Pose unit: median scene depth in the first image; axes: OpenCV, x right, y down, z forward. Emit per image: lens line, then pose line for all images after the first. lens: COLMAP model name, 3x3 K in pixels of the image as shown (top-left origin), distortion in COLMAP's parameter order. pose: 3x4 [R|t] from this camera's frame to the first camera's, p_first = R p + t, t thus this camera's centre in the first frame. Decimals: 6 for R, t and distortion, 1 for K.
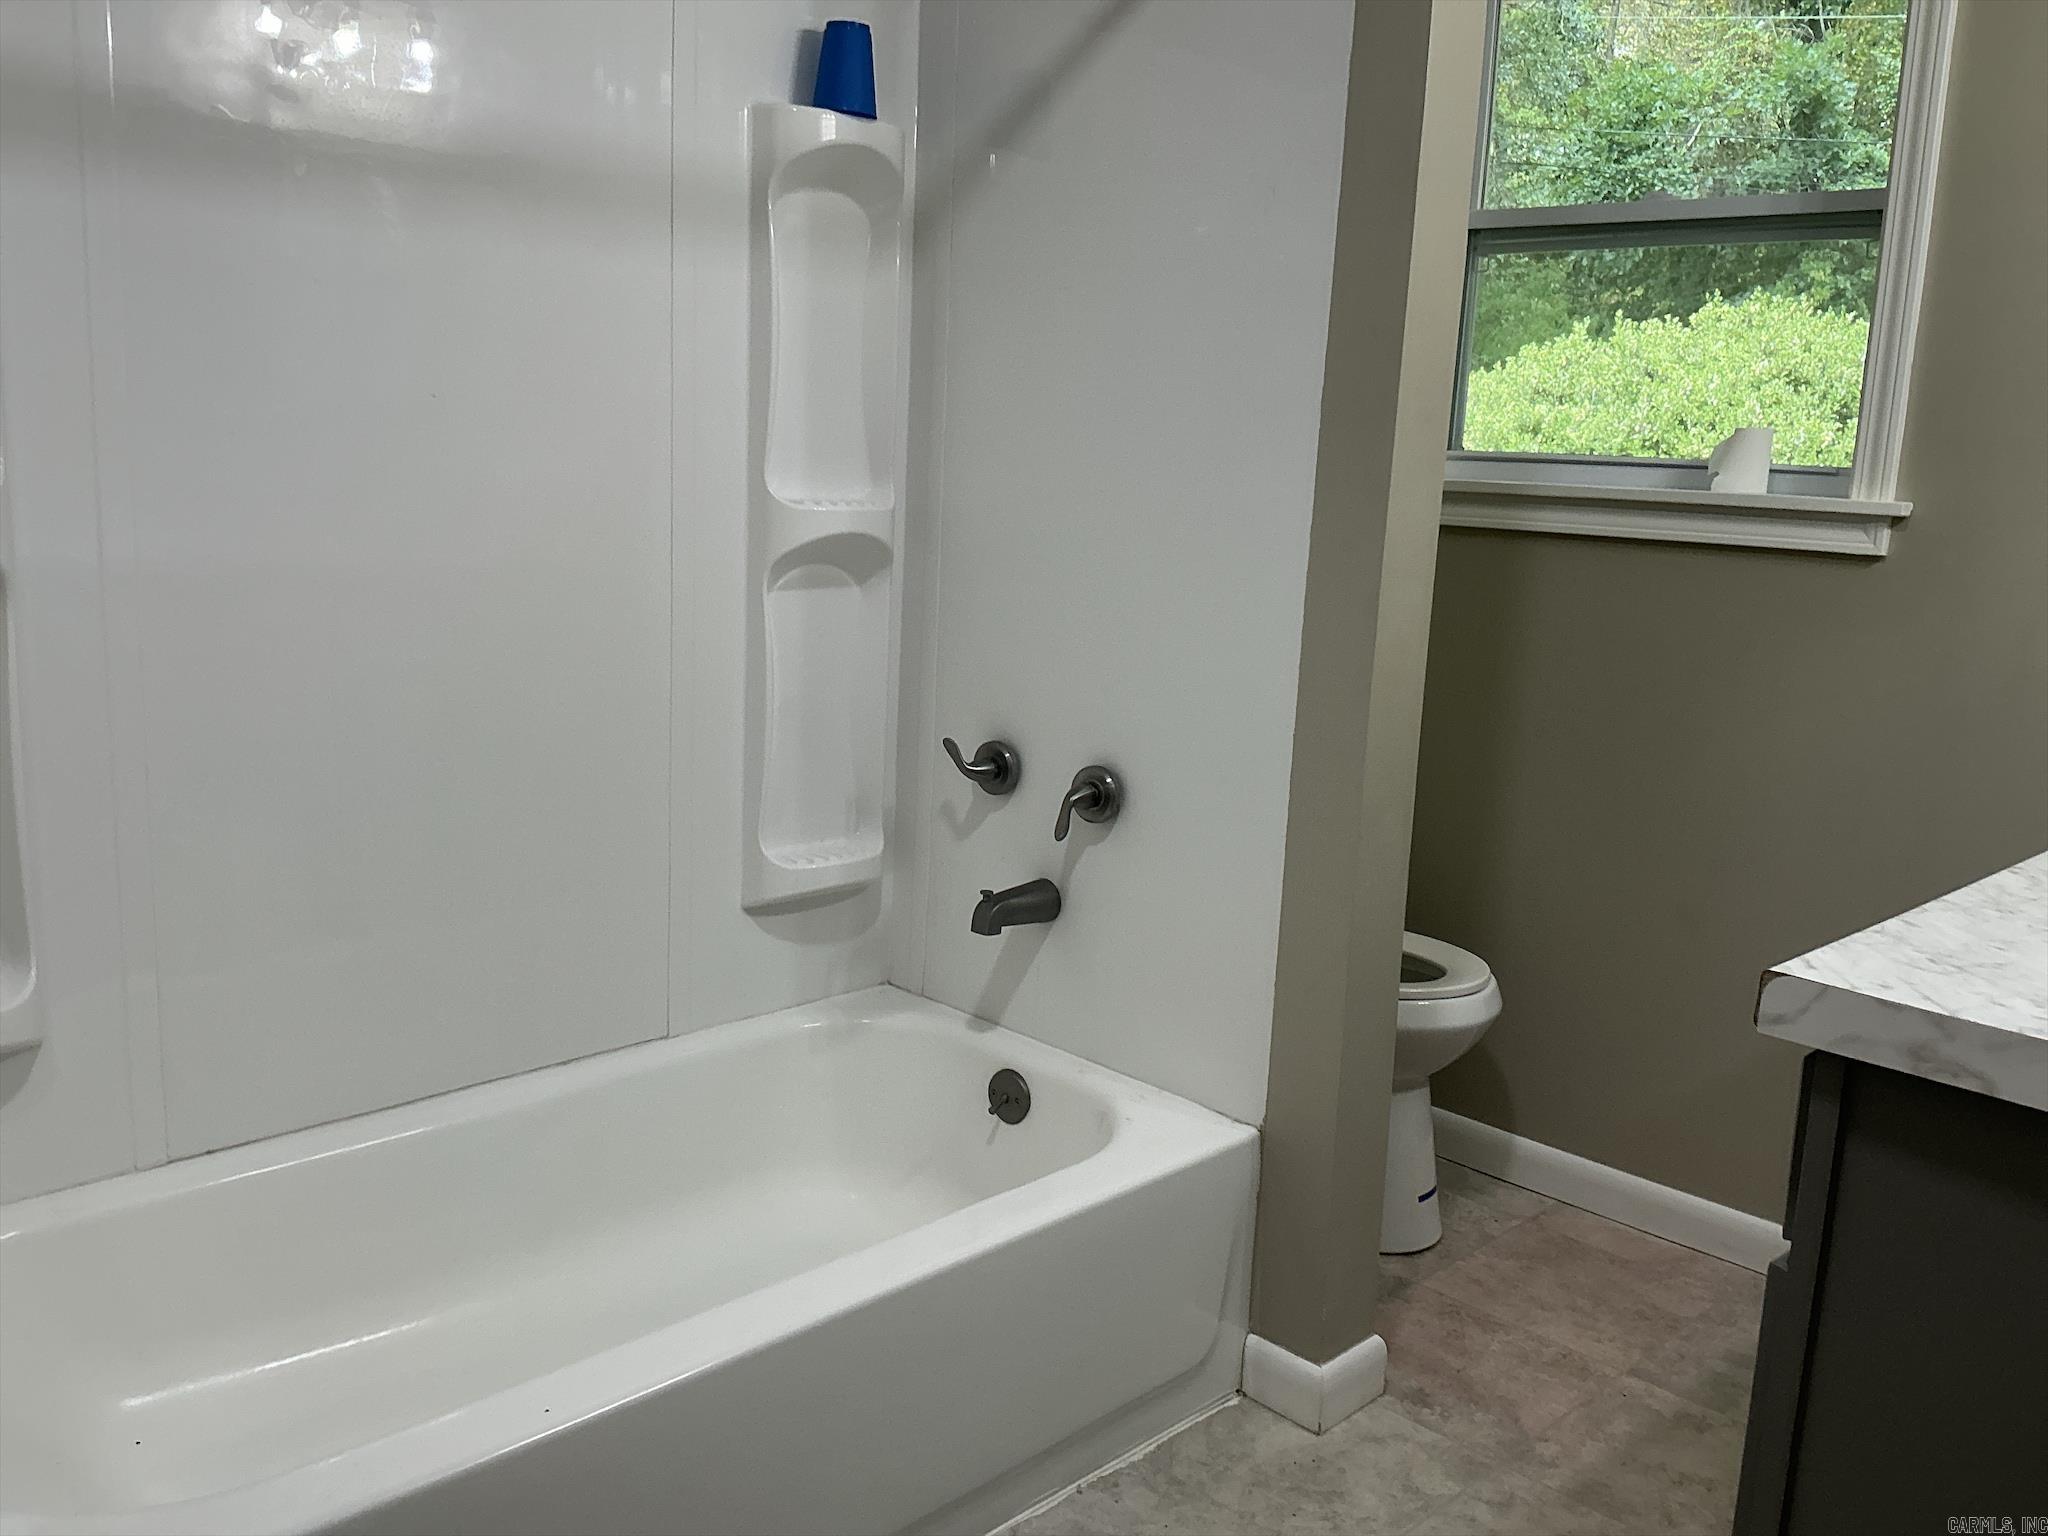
lens RADIAL K [[1693.9, 0, 1015.8], [0, 1693.9, 759.9], [0, 0, 1]] dist [0.148975, -0.322713]
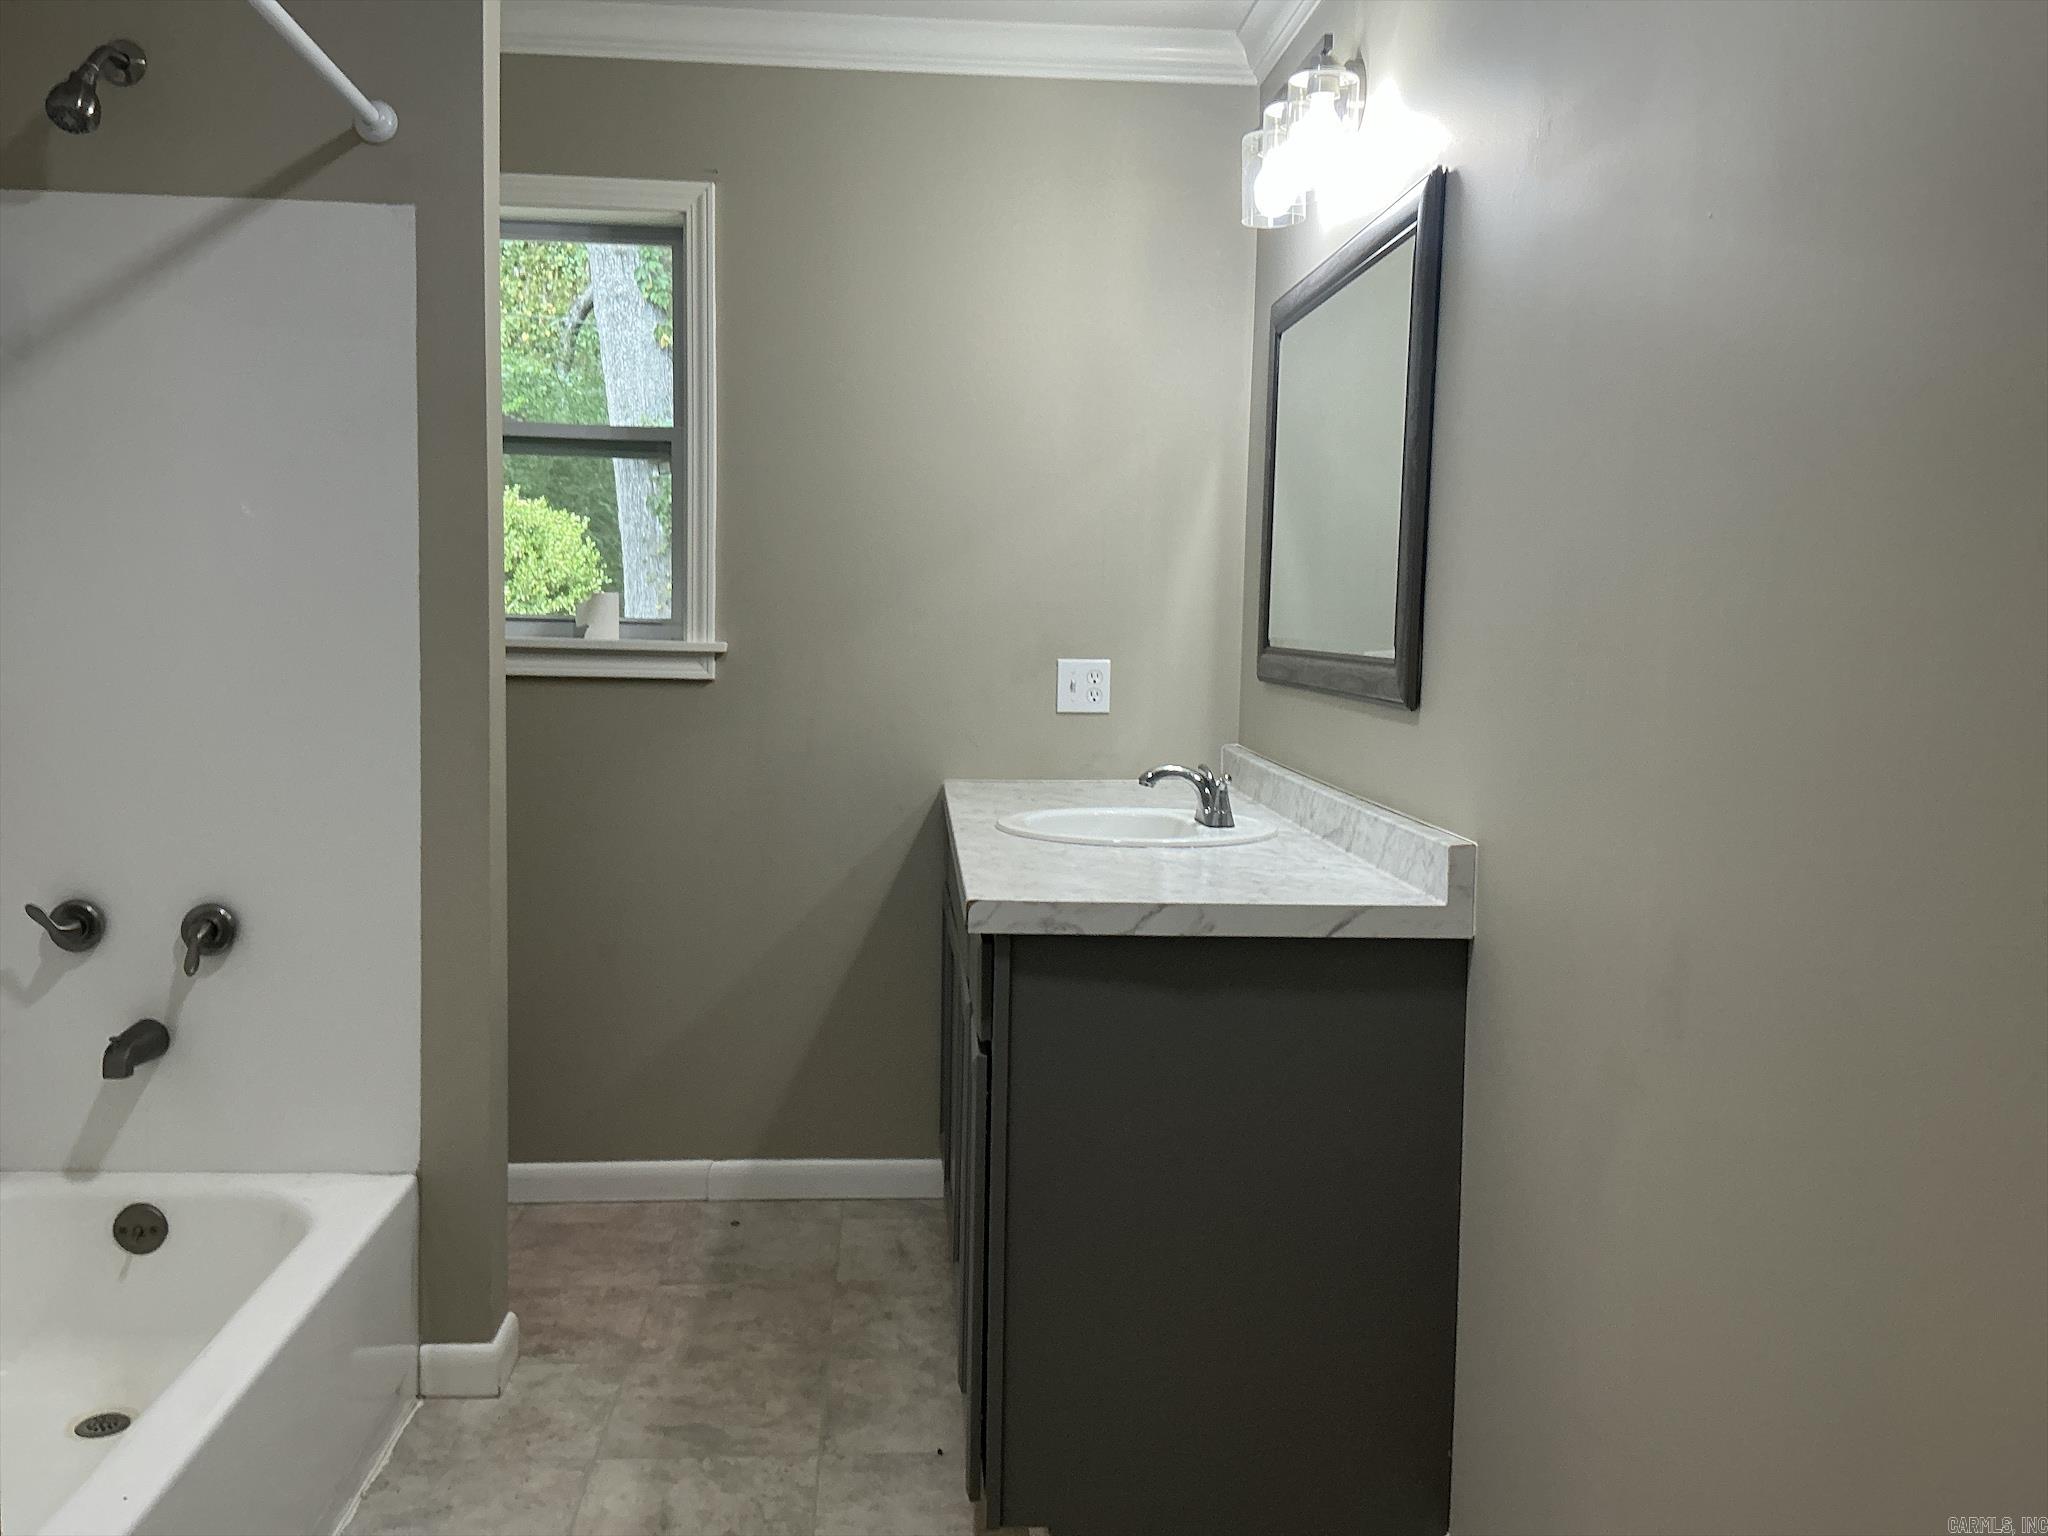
lens RADIAL K [[1693.9, 0, 1015.8], [0, 1693.9, 759.9], [0, 0, 1]] dist [0.148975, -0.322713]
pose [[0.655620, -0.095561, 0.749020, -0.439858], [0.144966, 0.989436, -0.000656, -0.012365], [-0.741045, 0.109012, 0.662547, -0.153079]]
